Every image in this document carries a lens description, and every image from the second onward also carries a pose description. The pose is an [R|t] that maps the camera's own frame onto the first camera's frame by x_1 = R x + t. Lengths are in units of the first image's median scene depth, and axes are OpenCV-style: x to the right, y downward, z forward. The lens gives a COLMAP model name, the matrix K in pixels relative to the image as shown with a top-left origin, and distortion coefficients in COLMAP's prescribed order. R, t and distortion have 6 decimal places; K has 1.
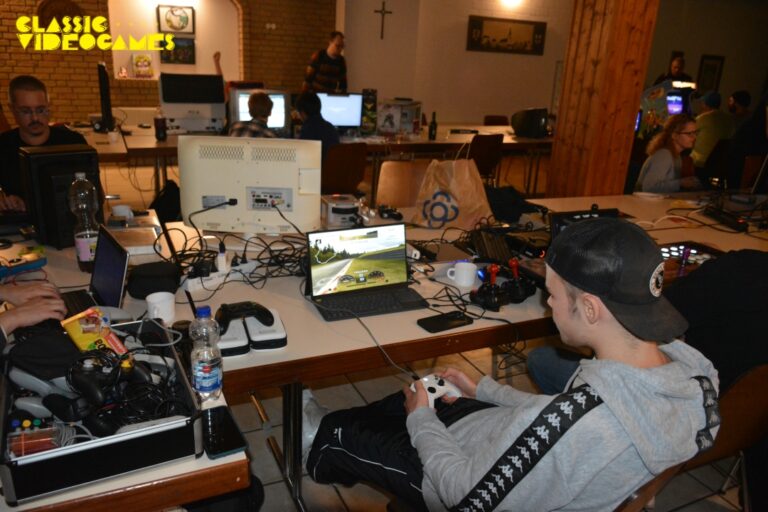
lens RADIAL K [[588.0, 0, 379.1], [0, 588.0, 254.2], [0, 0, 1]] dist [-0.021843, 0.002980]
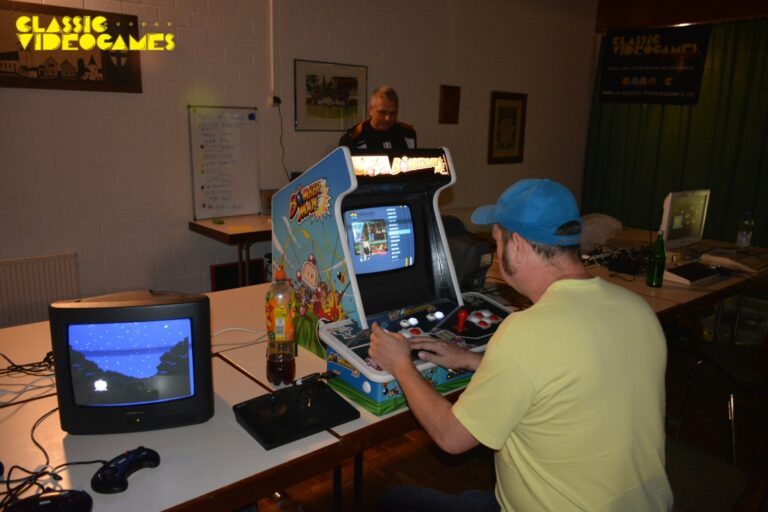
lens RADIAL K [[588.0, 0, 383.6], [0, 588.0, 249.3], [0, 0, 1]] dist [-0.021843, 0.002980]
pose [[0.960720, -0.082577, 0.264951, 0.435396], [0.108312, 0.990561, -0.084013, -0.228400], [-0.255512, 0.109410, 0.960595, 0.742604]]
